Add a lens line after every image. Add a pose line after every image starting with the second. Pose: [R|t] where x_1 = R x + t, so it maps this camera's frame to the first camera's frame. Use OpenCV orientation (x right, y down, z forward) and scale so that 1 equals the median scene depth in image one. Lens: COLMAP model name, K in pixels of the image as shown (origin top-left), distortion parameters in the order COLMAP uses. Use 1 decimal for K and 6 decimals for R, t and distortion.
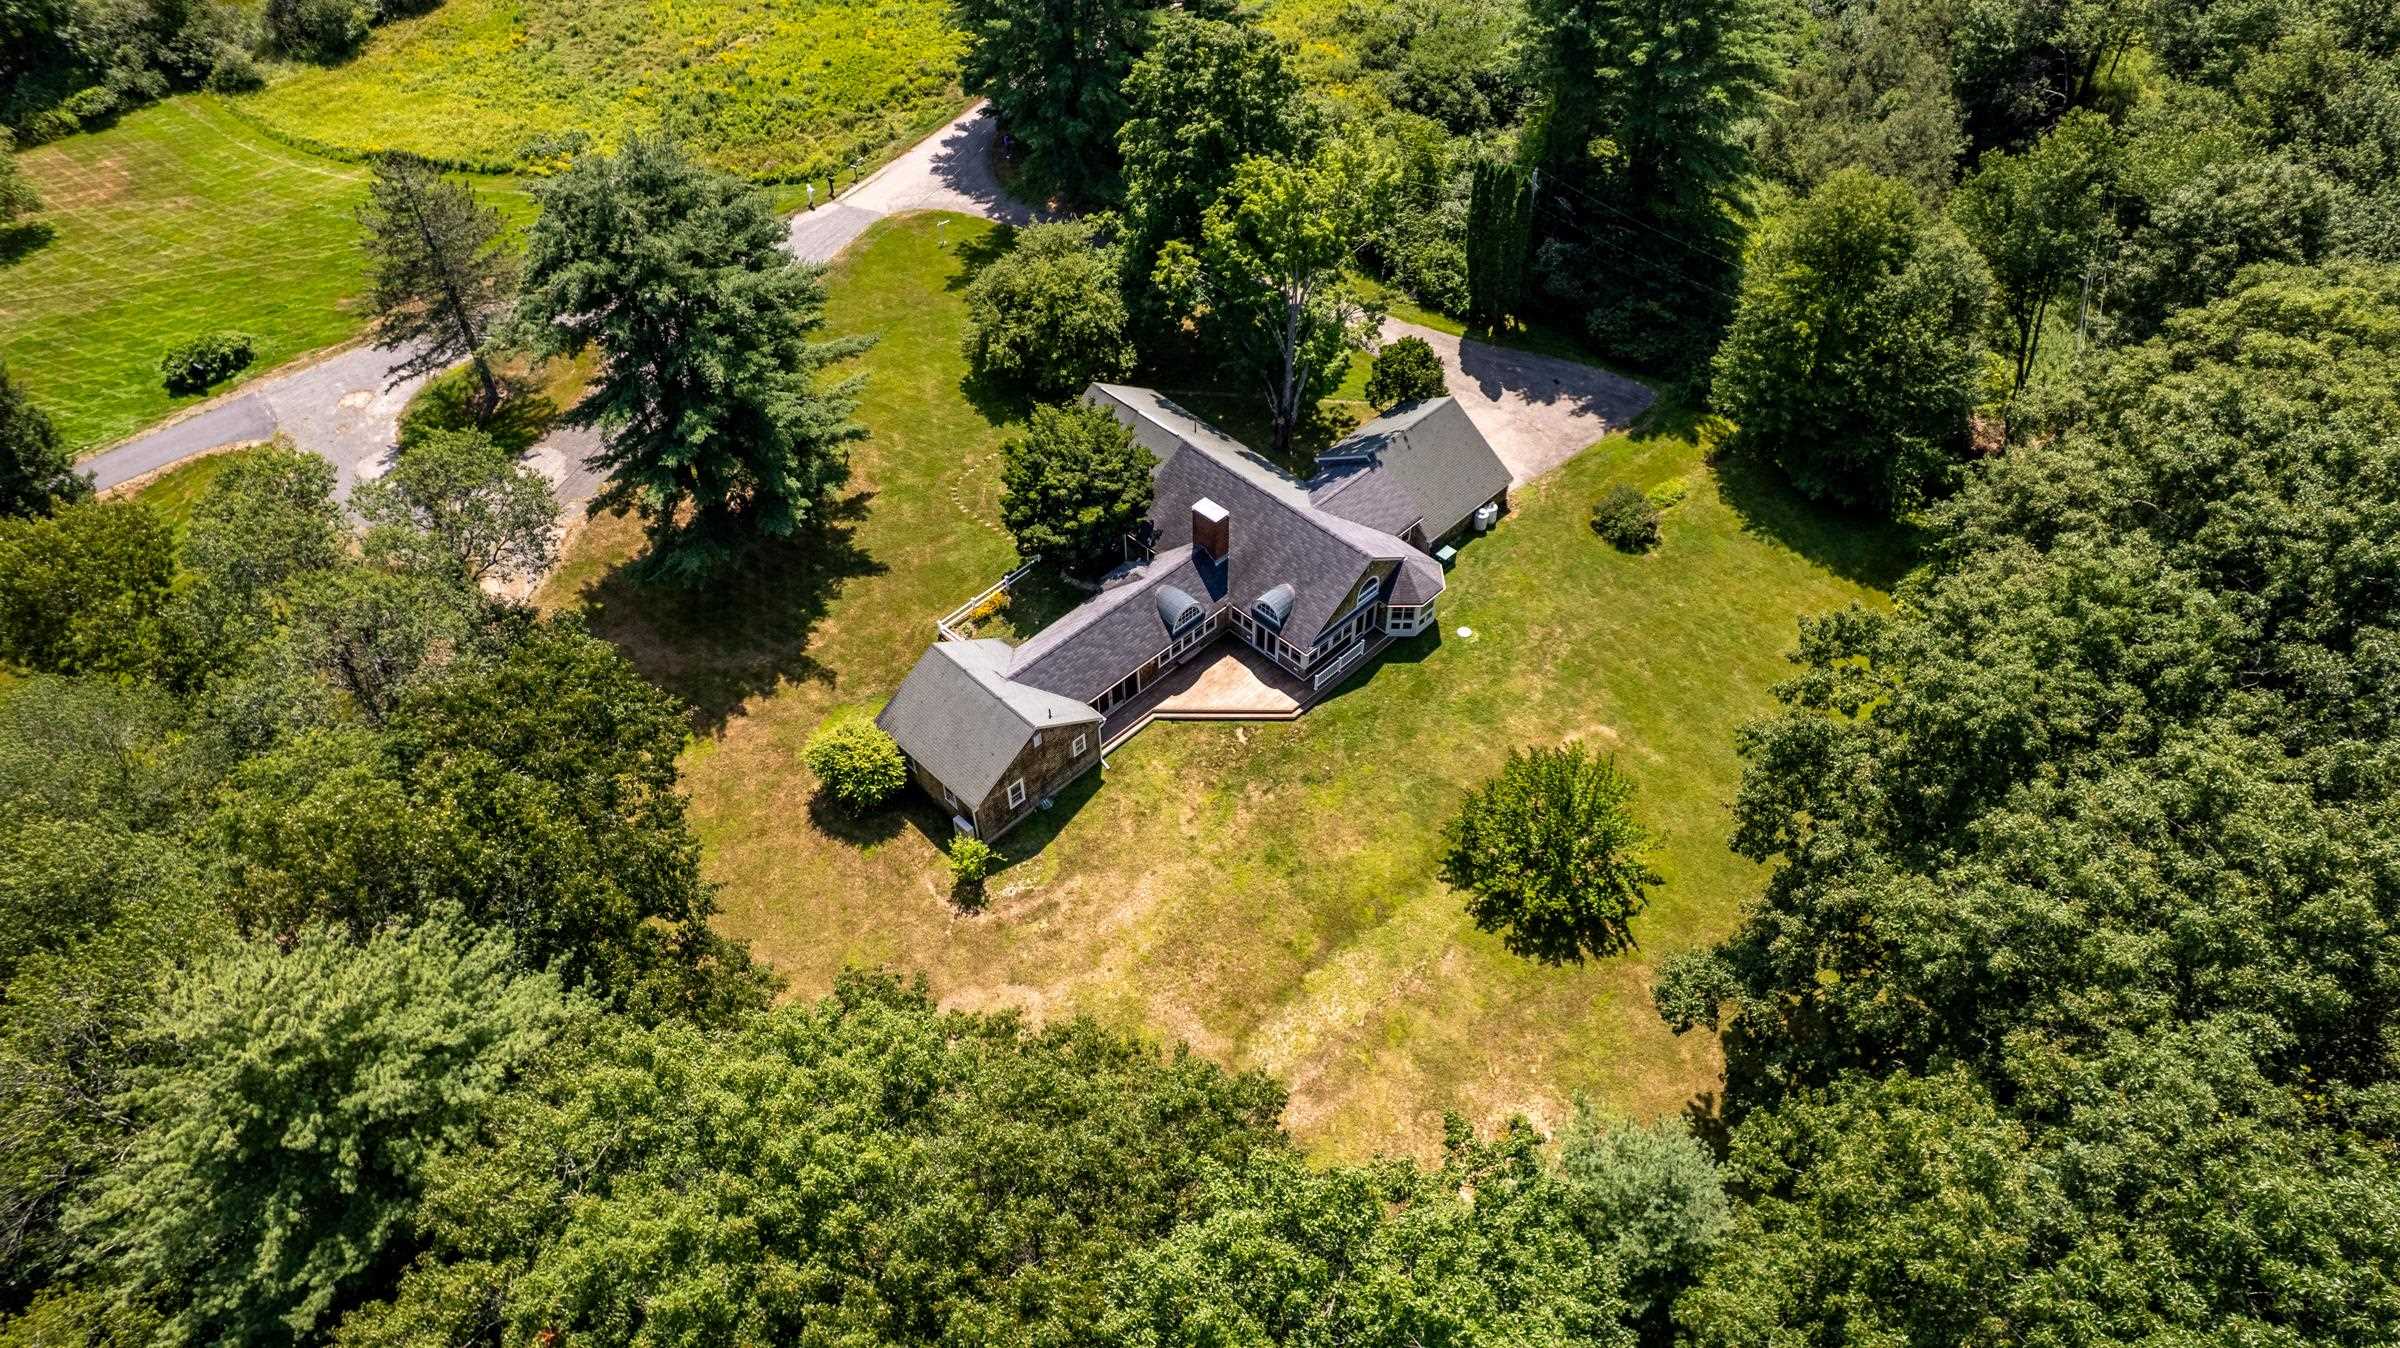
lens RADIAL K [[1540.5, 0, 1200.0], [0, 1540.5, 674.0], [0, 0, 1]] dist [-0.070435, 0.062791]
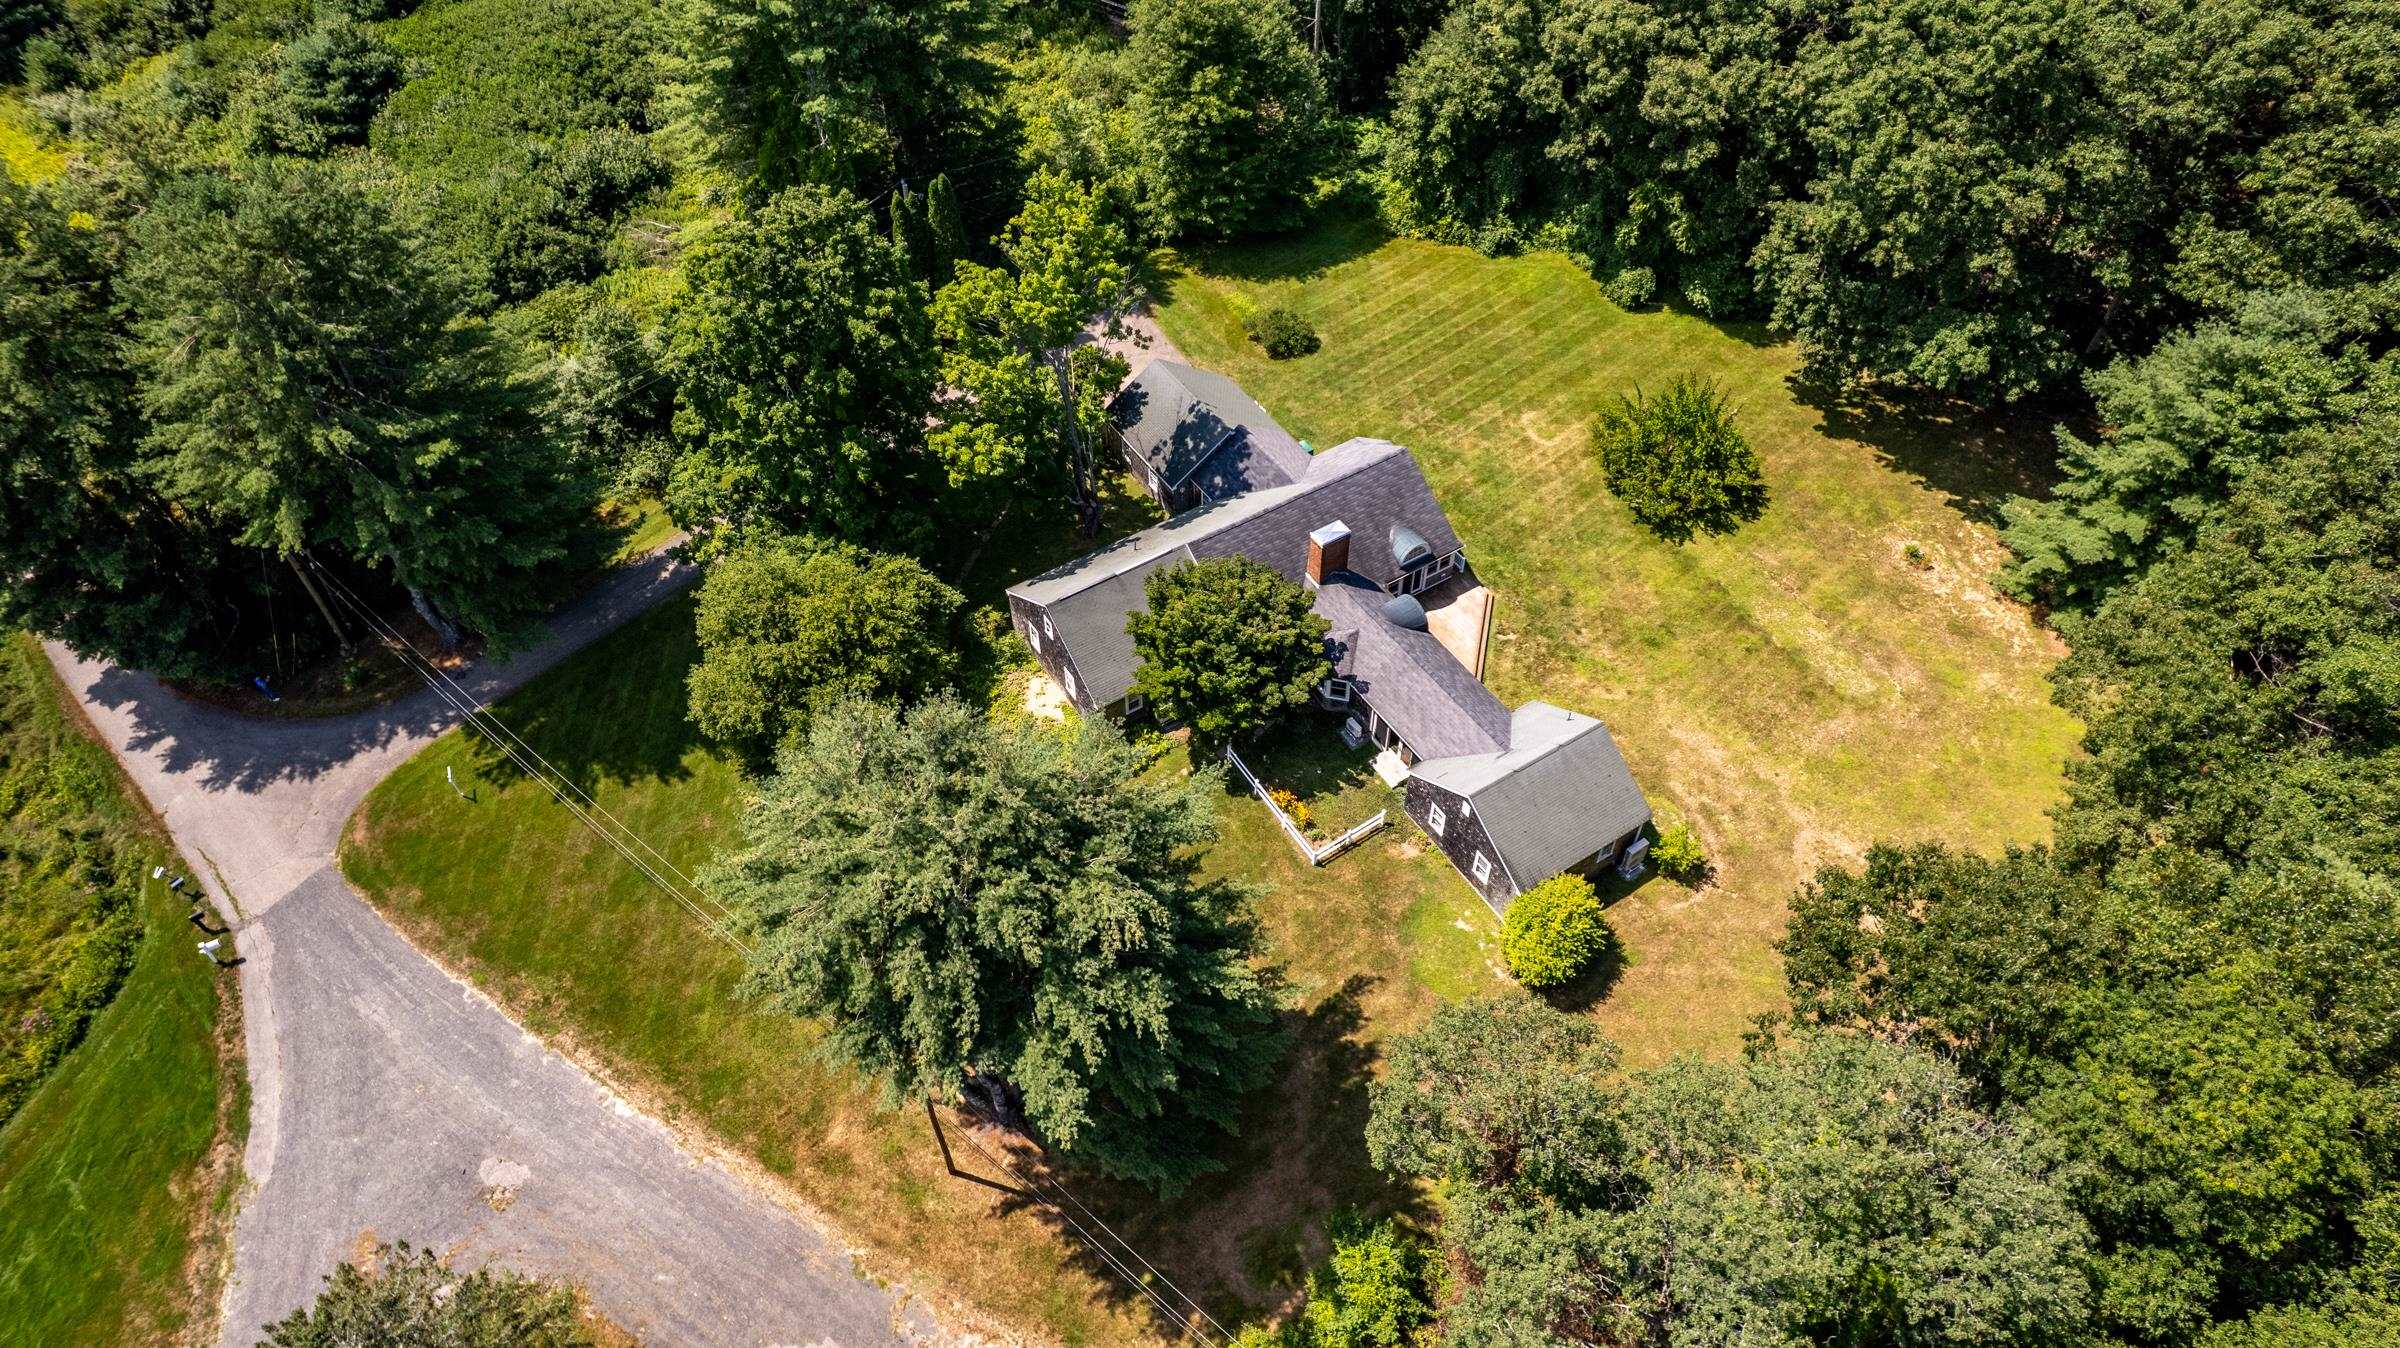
lens RADIAL K [[1540.5, 0, 1200.0], [0, 1540.5, 674.0], [0, 0, 1]] dist [-0.070435, 0.062791]
pose [[0.214536, -0.726131, 0.653230, -0.682753], [0.708795, 0.575893, 0.407378, -0.492379], [-0.672000, 0.375609, 0.638228, 0.478383]]
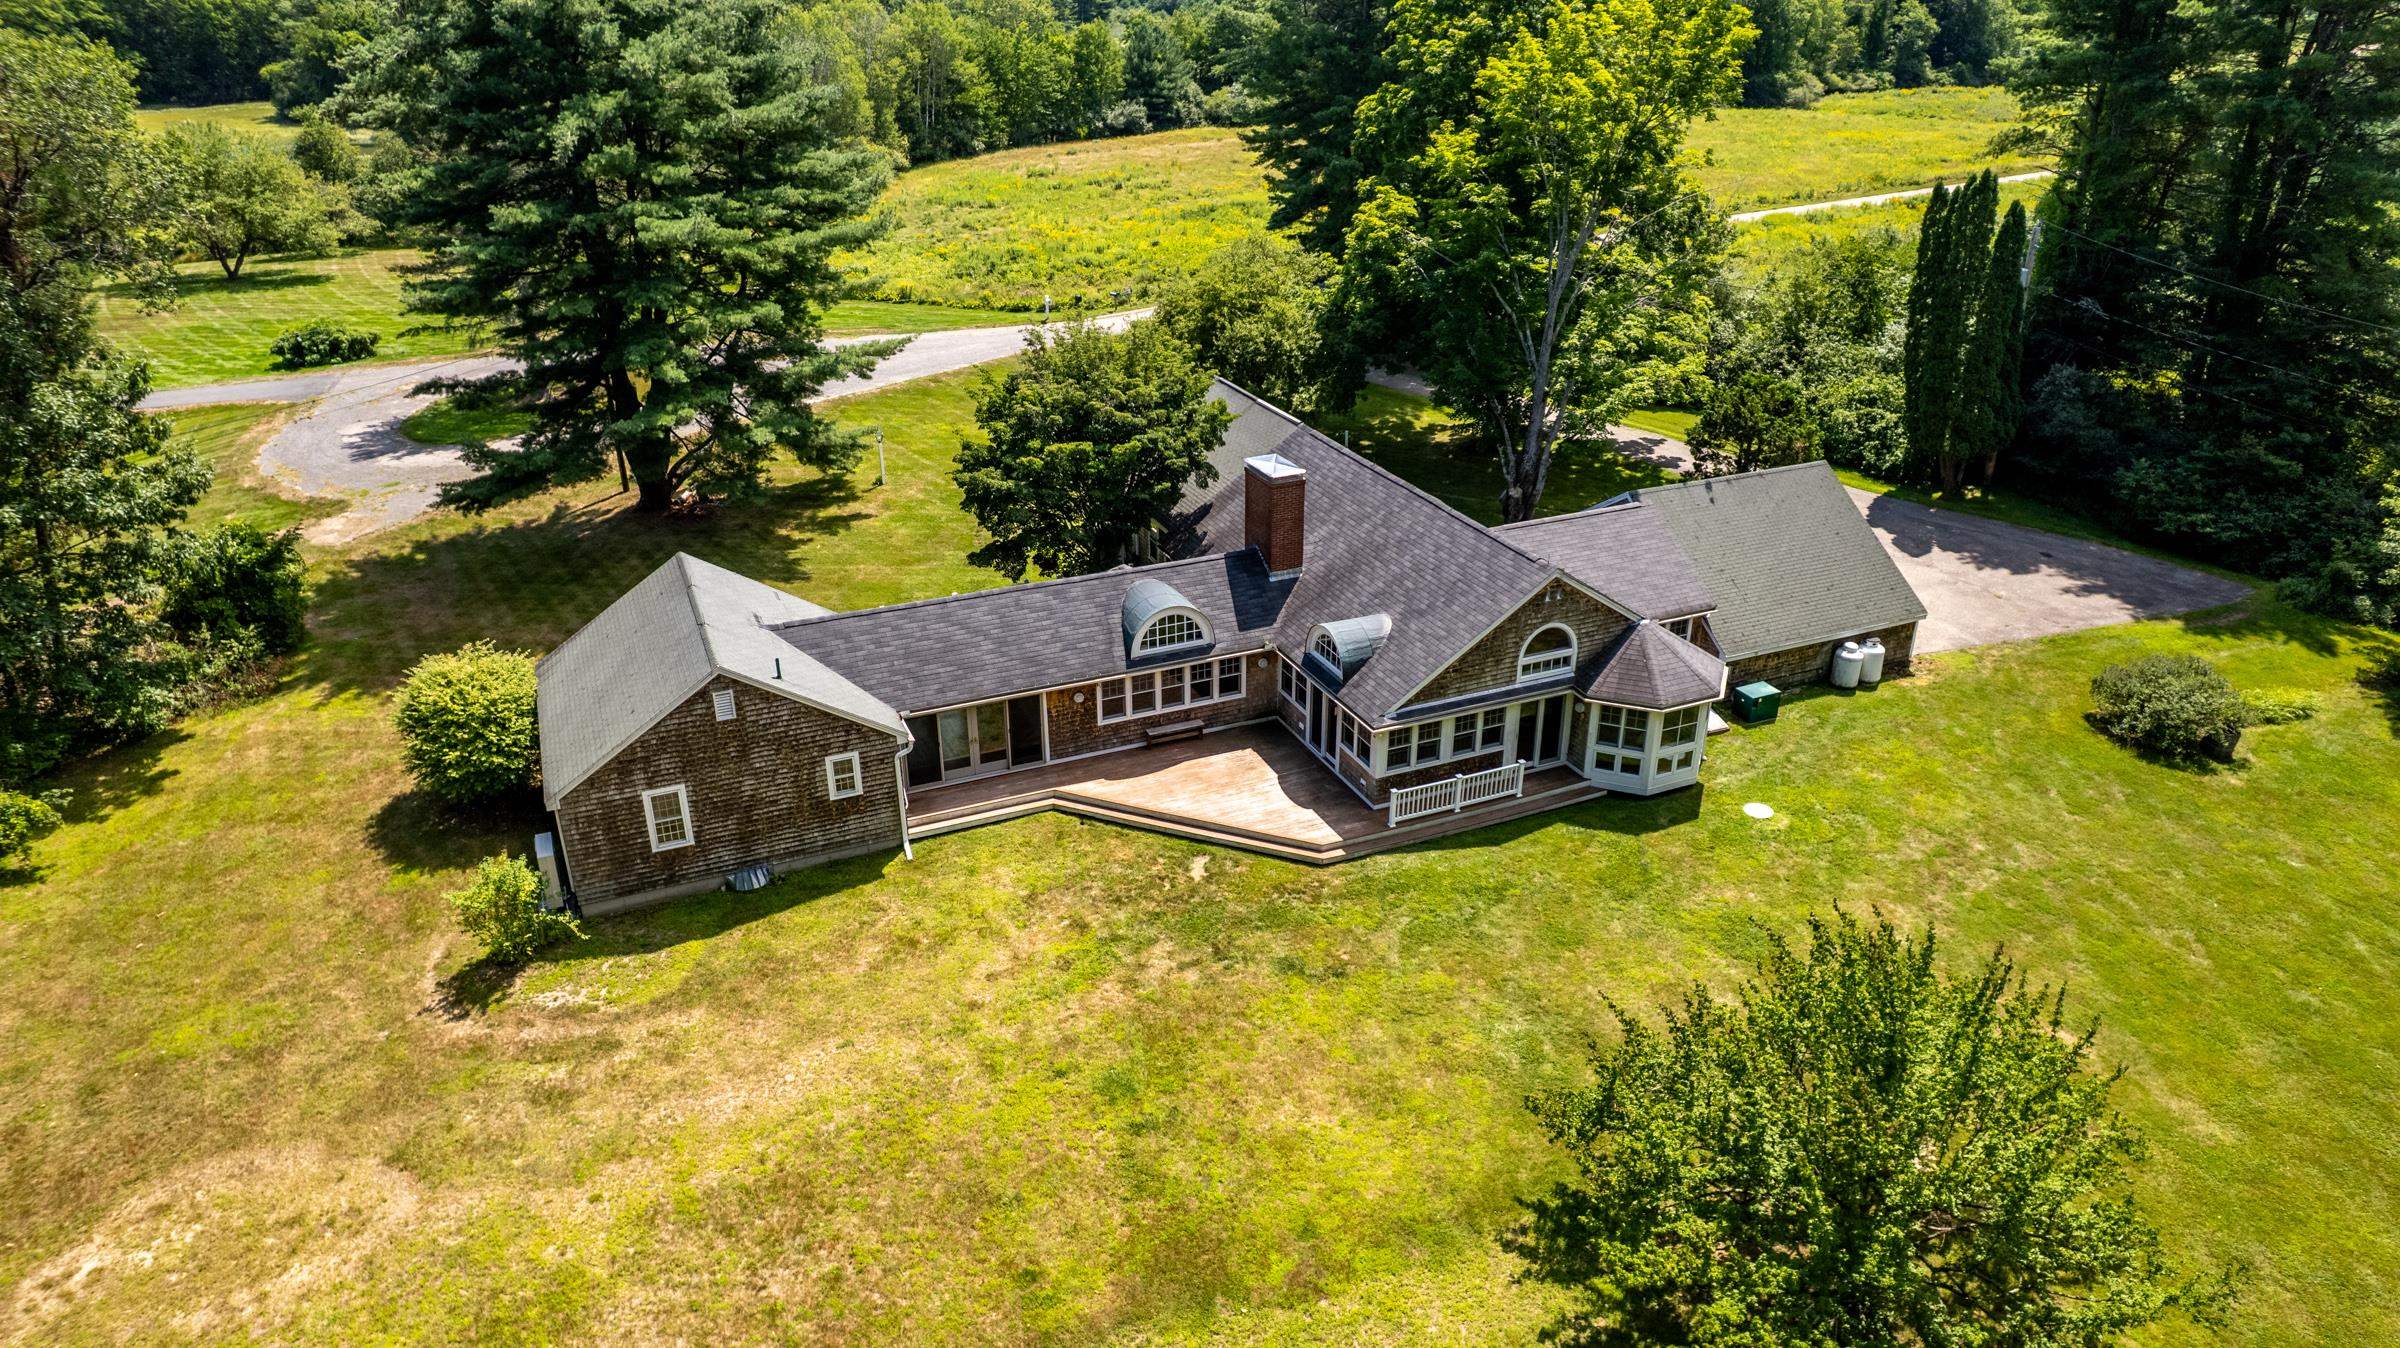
lens RADIAL K [[1540.5, 0, 1200.0], [0, 1540.5, 674.0], [0, 0, 1]] dist [-0.070435, 0.062791]
pose [[0.930331, 0.160801, -0.329587, 0.165865], [-0.266113, 0.914405, -0.305037, 0.124502], [0.252326, 0.371492, 0.893490, 0.545891]]
